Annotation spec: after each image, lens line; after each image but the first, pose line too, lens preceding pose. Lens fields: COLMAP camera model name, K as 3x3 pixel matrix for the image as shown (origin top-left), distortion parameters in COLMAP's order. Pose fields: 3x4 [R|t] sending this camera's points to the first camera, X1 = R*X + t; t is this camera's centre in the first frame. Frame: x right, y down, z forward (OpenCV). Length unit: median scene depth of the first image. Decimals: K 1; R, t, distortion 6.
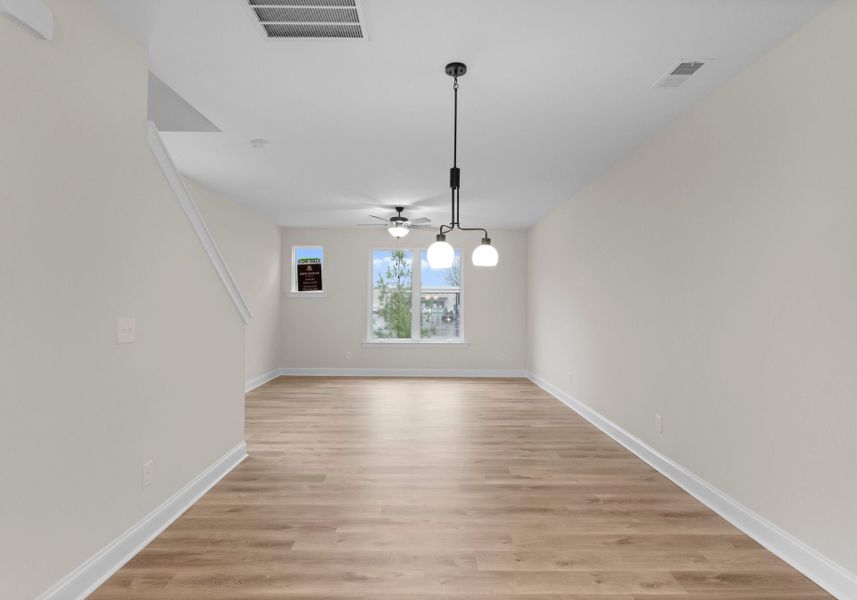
lens RADIAL K [[450.8, 0, 429.7], [0, 450.8, 295.9], [0, 0, 1]] dist [-0.001048, -0.000270]
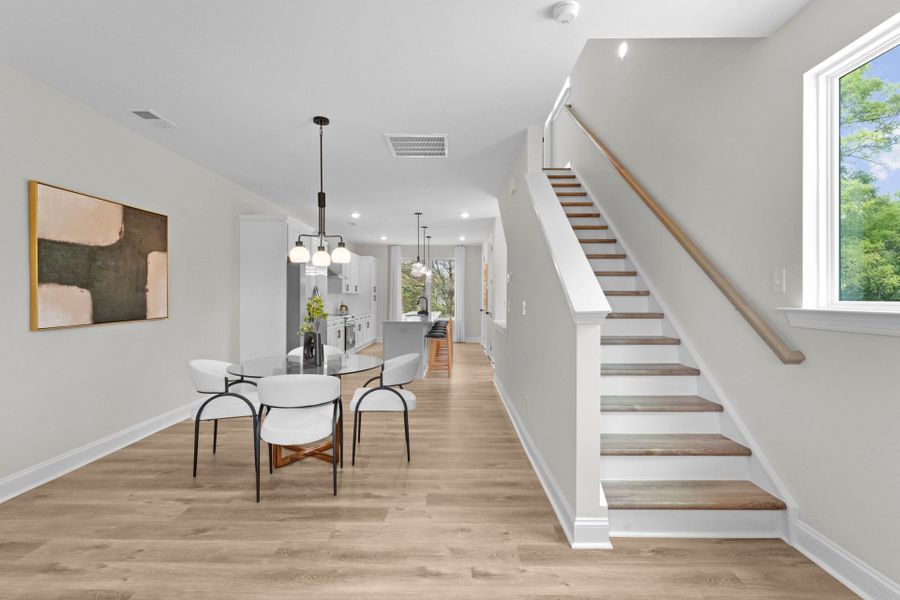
lens RADIAL K [[408.3, 0, 448.6], [0, 408.3, 300.3], [0, 0, 1]] dist [-0.001429, 0.000018]
pose [[-0.999708, -0.008893, 0.022481, -0.175972], [-0.009186, 0.999874, -0.012944, 0.028545], [-0.022363, -0.013147, -0.999663, 1.080924]]
